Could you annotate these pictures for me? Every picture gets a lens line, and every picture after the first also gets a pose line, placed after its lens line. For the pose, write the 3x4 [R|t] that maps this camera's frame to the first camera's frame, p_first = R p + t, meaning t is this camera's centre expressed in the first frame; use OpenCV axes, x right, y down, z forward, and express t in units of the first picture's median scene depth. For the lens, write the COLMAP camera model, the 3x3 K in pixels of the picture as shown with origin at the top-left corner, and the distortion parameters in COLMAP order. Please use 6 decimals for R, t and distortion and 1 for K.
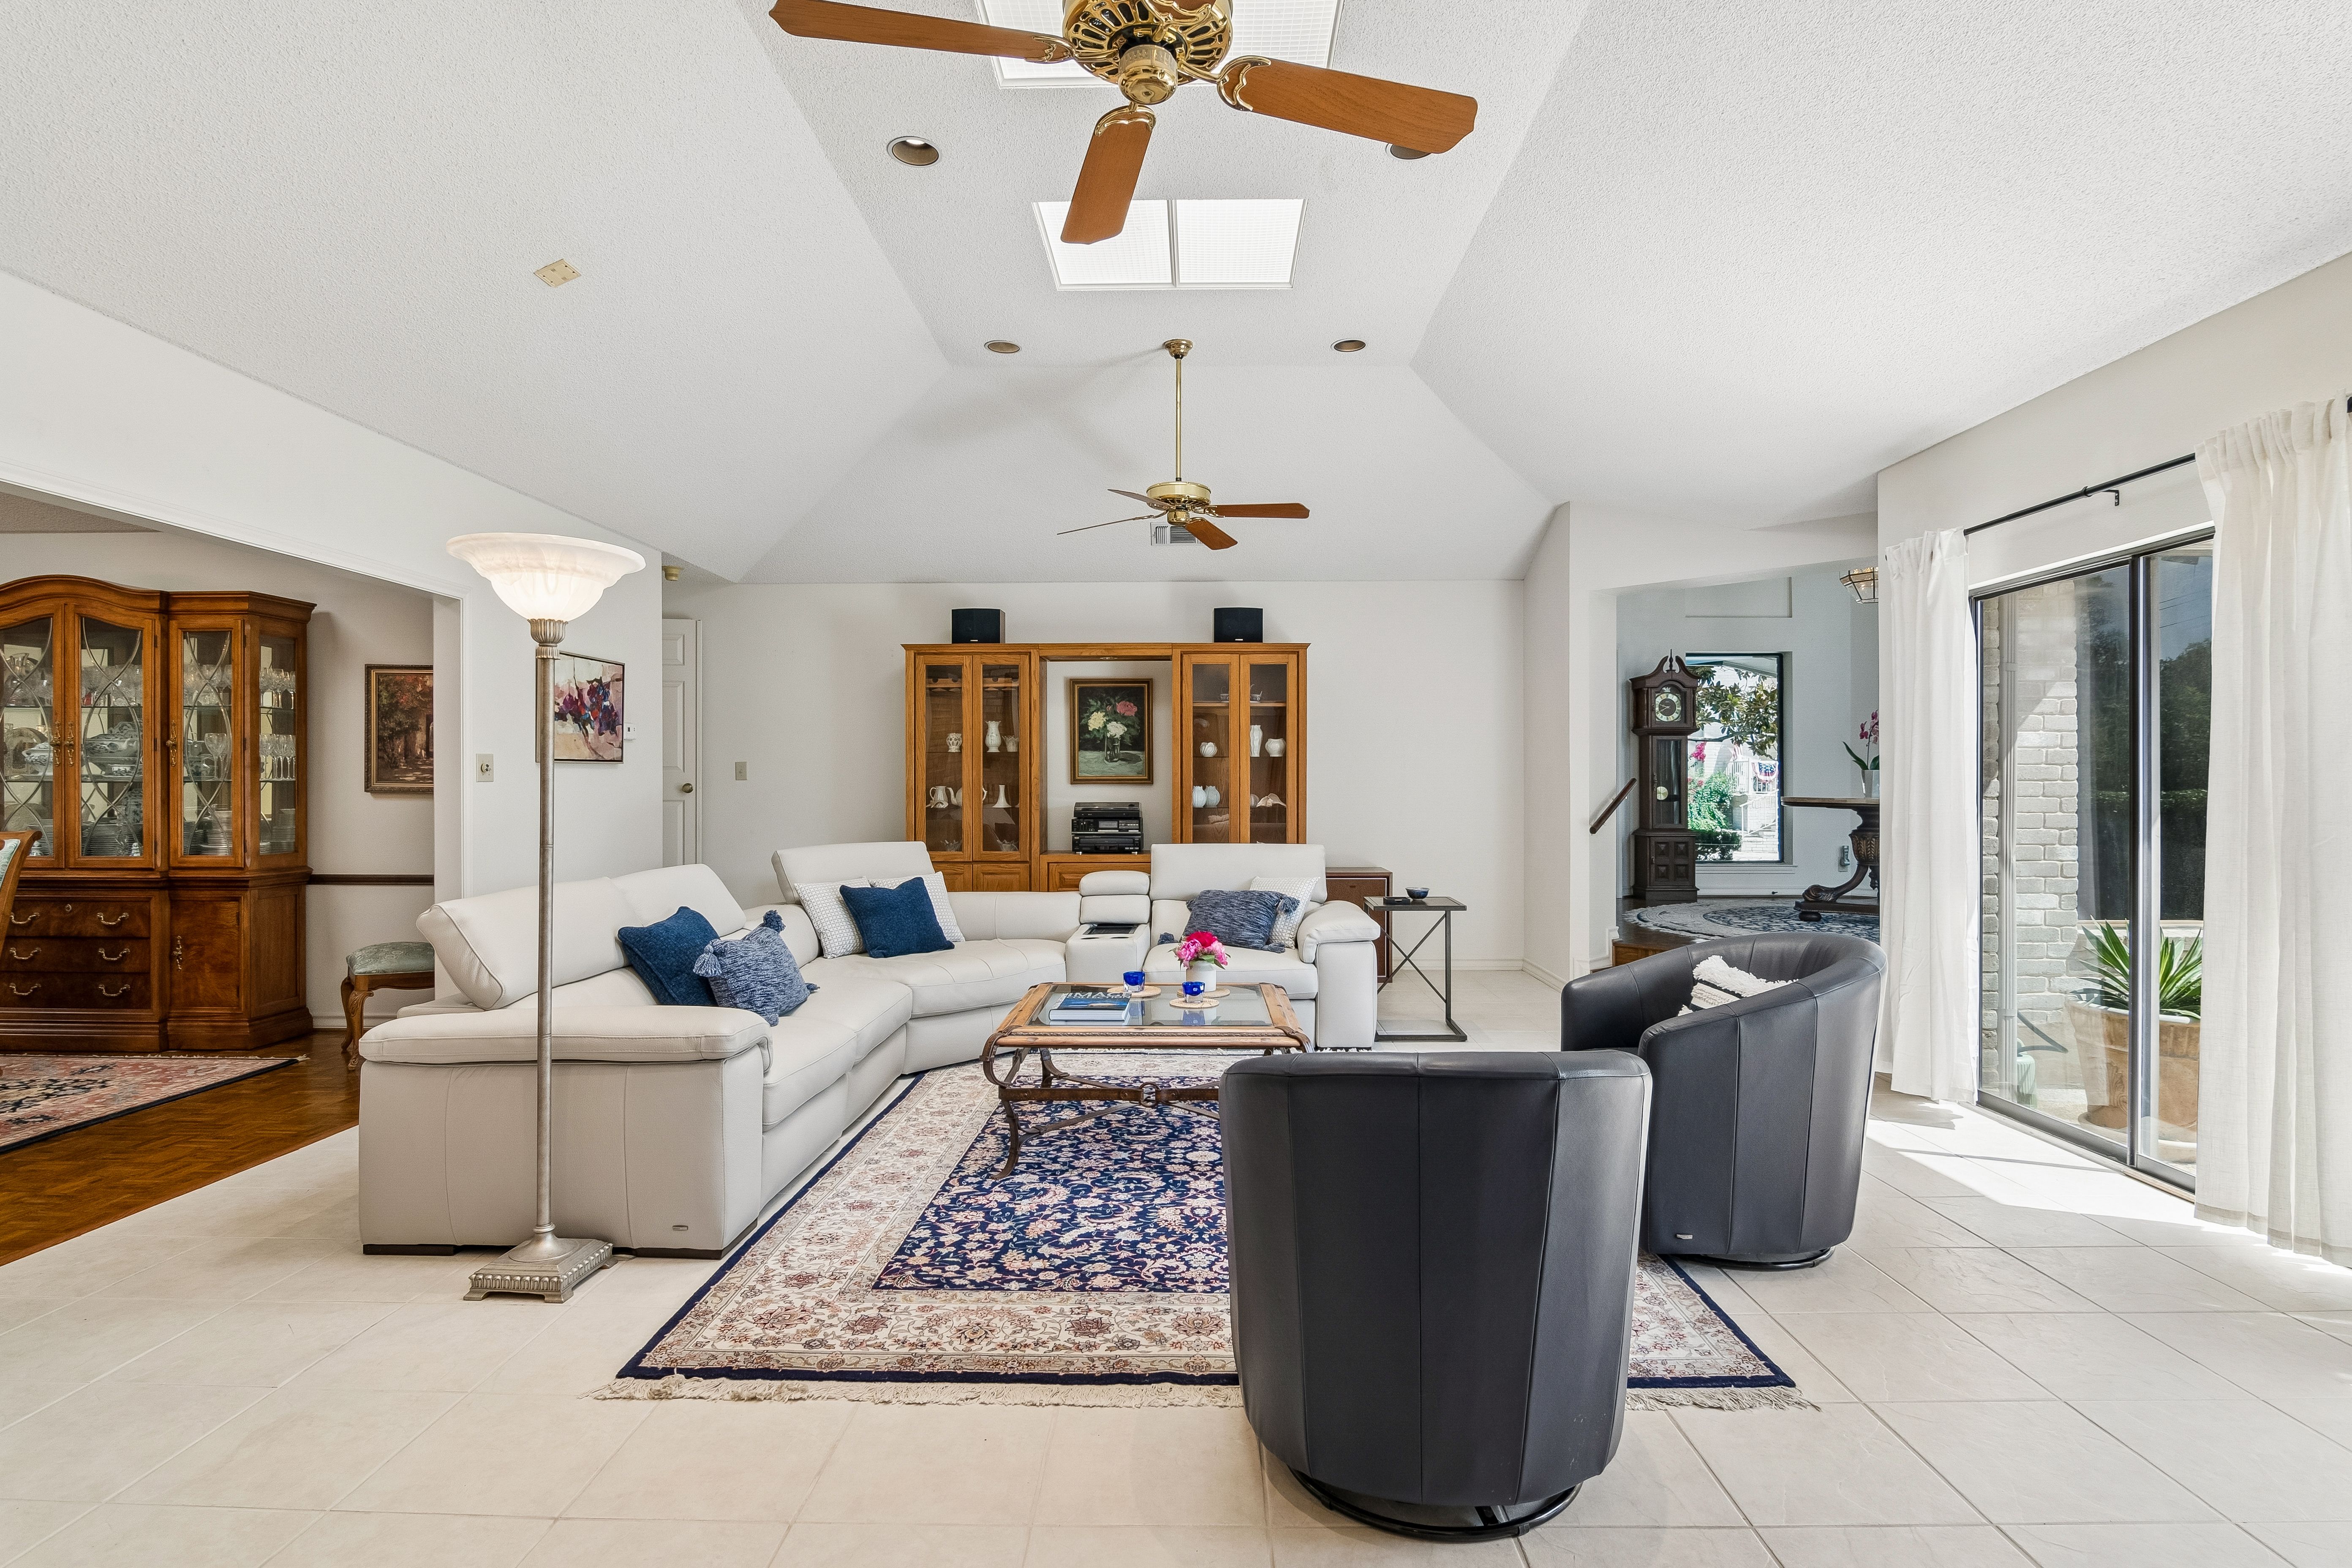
lens RADIAL K [[1201.4, 0, 1174.3], [0, 1201.4, 779.2], [0, 0, 1]] dist [-0.009211, -0.001513]
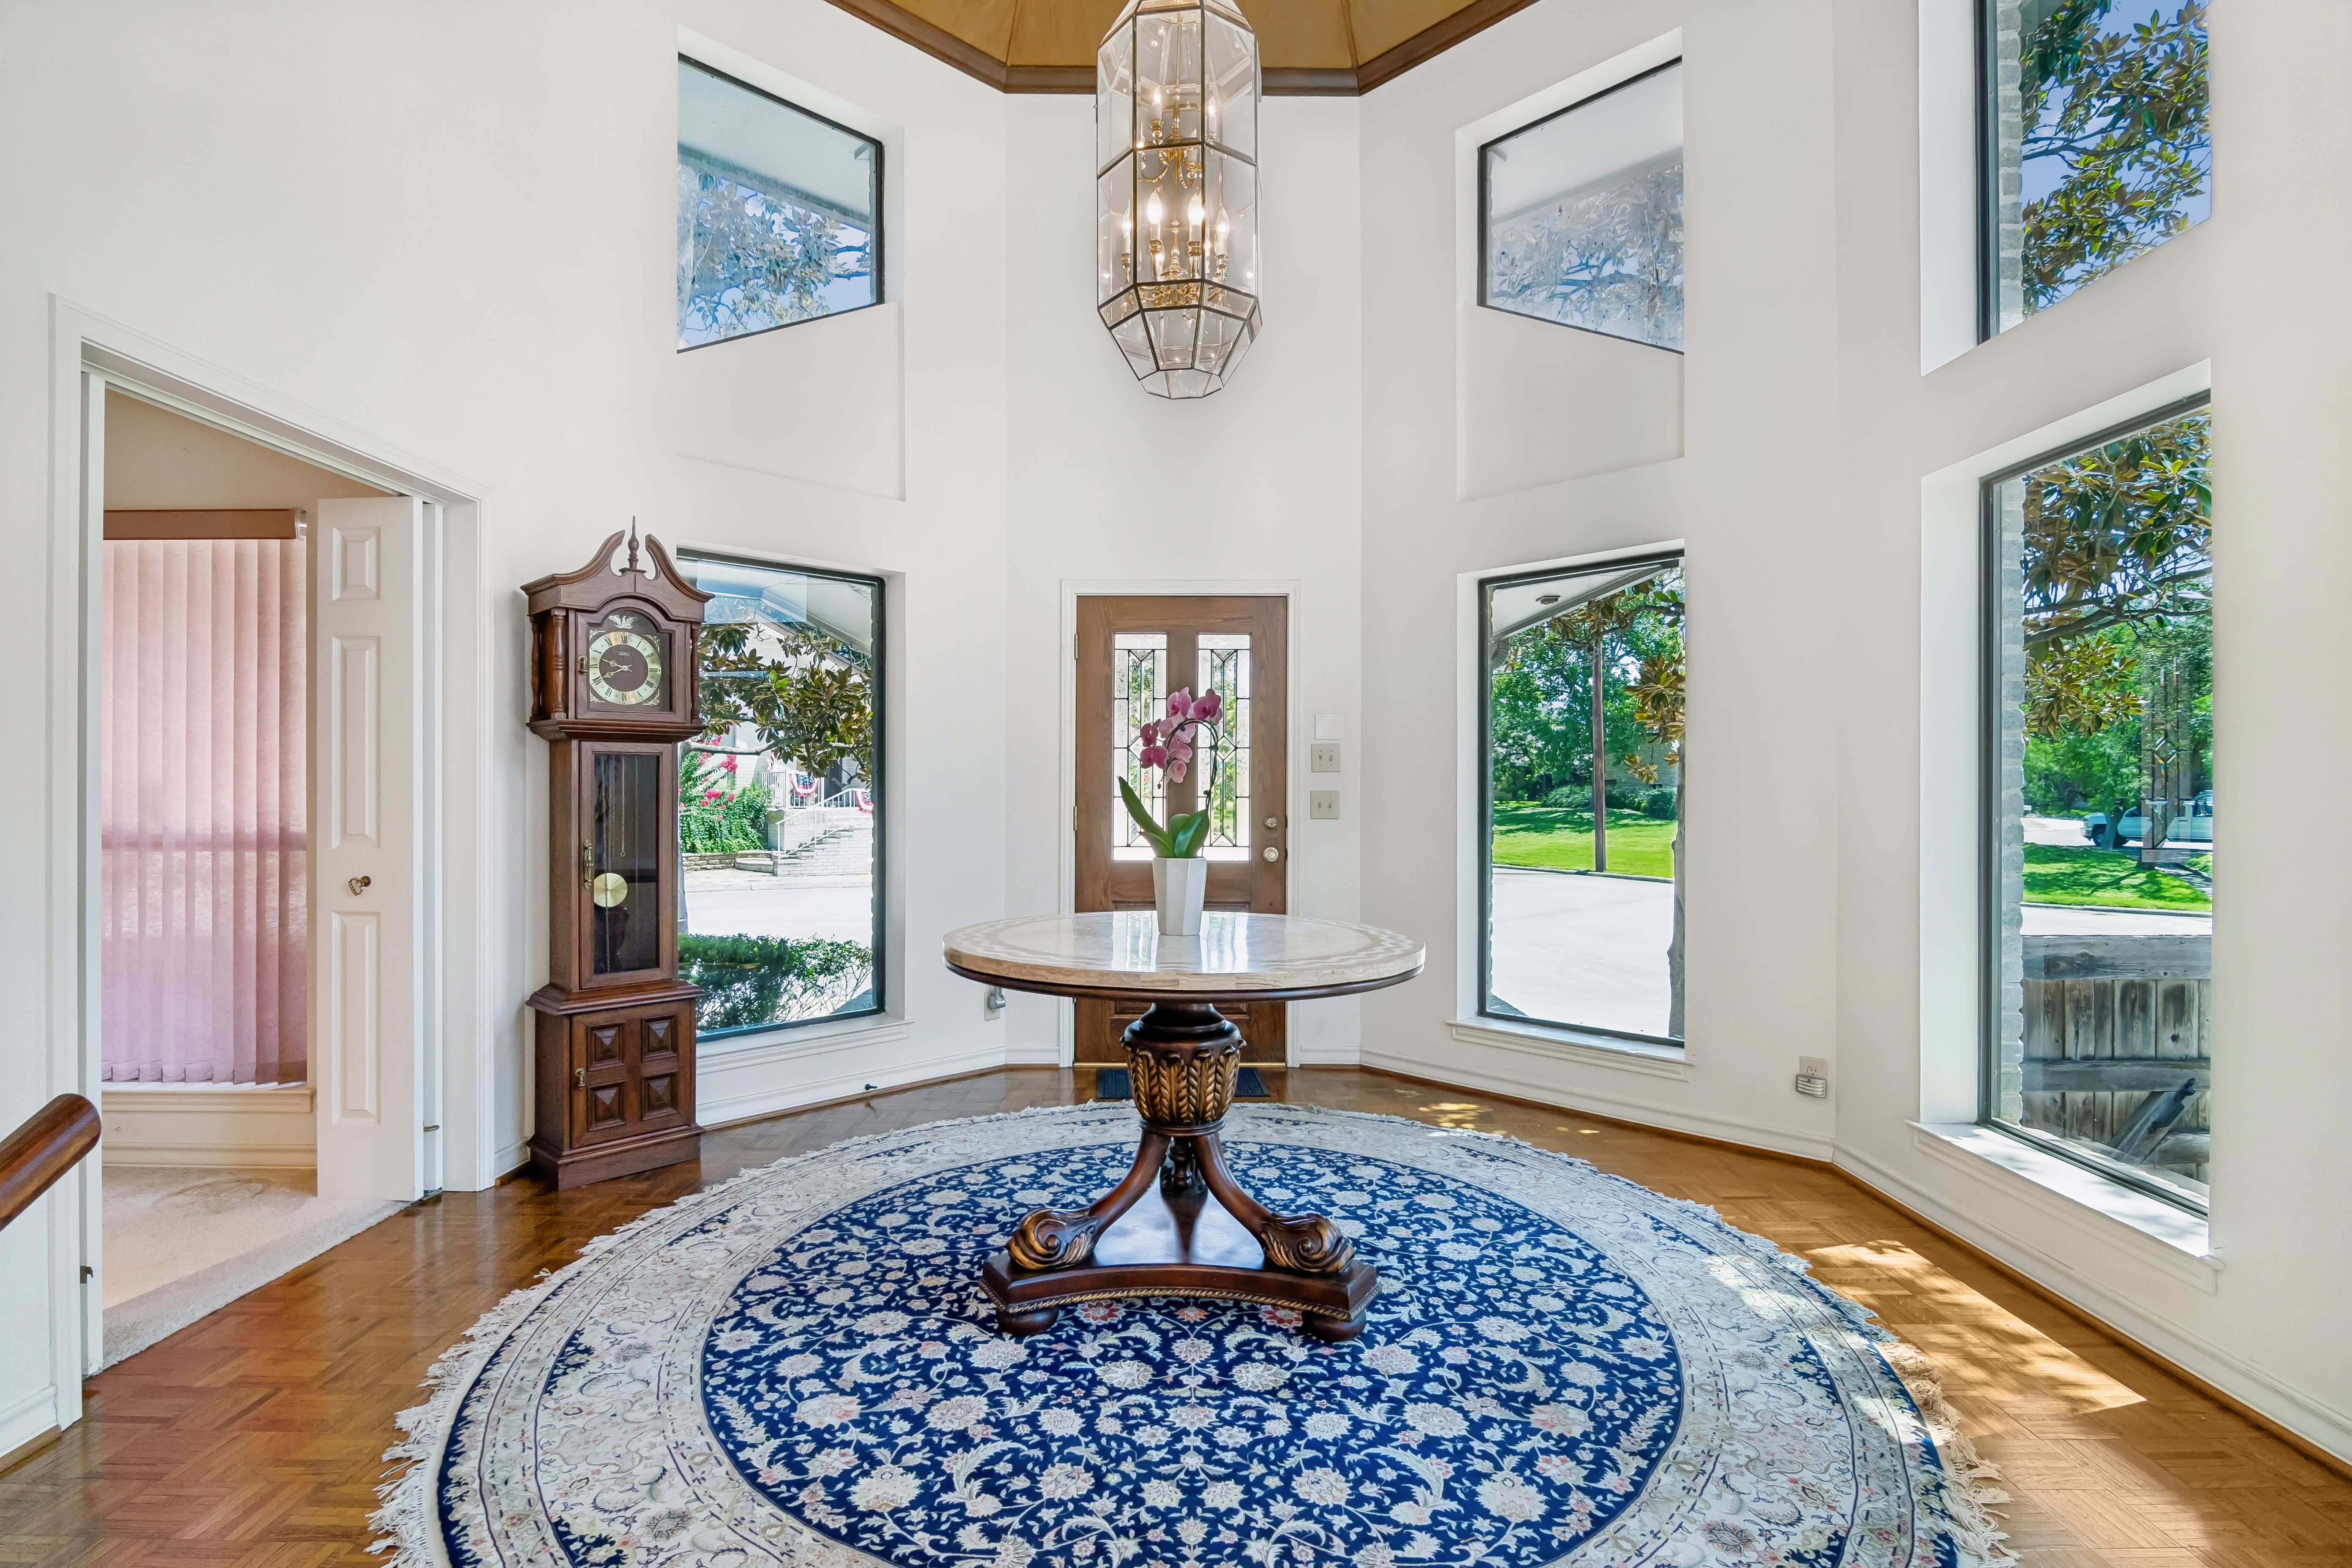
lens RADIAL K [[1141.6, 0, 1180.9], [0, 1141.6, 786.7], [0, 0, 1]] dist [-0.004062, -0.004495]
pose [[0.707010, 0.002989, 0.707197, 0.265483], [-0.005736, 0.999982, 0.001508, -0.022432], [-0.707180, -0.005123, 0.707015, 0.585275]]
